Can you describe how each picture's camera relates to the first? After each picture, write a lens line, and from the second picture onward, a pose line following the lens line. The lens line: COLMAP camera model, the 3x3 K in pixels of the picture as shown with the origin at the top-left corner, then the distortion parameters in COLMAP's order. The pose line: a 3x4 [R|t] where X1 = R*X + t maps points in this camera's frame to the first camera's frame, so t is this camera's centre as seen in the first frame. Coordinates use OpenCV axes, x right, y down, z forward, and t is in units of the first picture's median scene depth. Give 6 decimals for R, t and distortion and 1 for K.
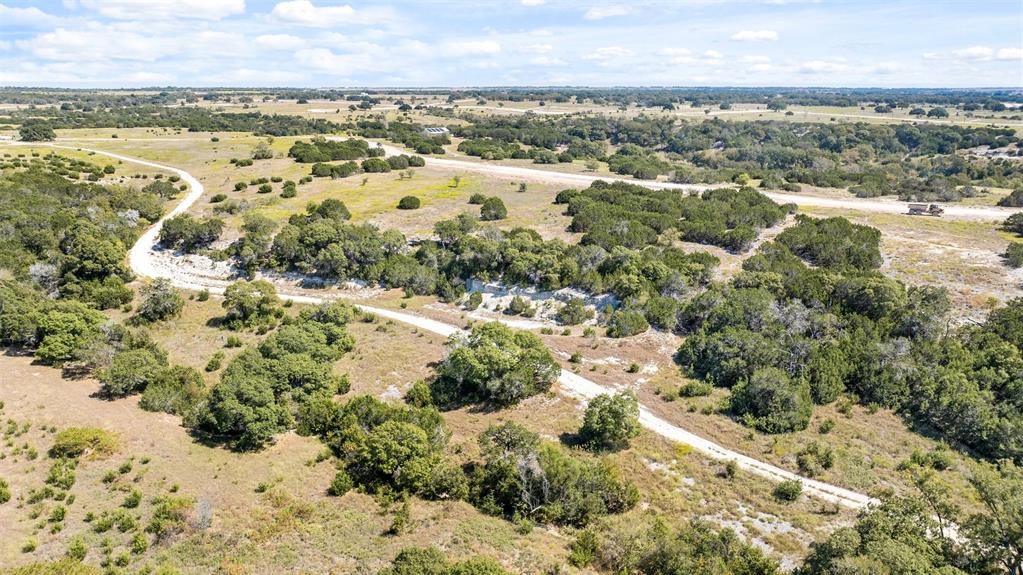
lens RADIAL K [[725.3, 0, 498.1], [0, 725.3, 286.4], [0, 0, 1]] dist [-0.037249, 0.032208]
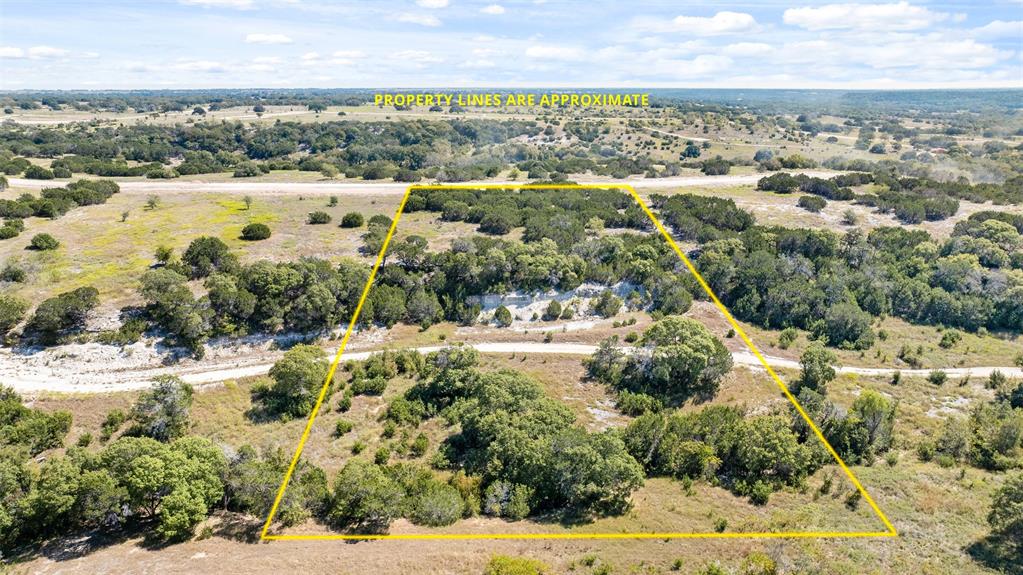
lens RADIAL K [[725.3, 0, 498.1], [0, 725.3, 286.4], [0, 0, 1]] dist [-0.037249, 0.032208]
pose [[0.738140, -0.178277, 0.650666, -0.580777], [0.180059, 0.981528, 0.064665, -0.071988], [-0.650175, 0.069426, 0.756606, 0.252411]]
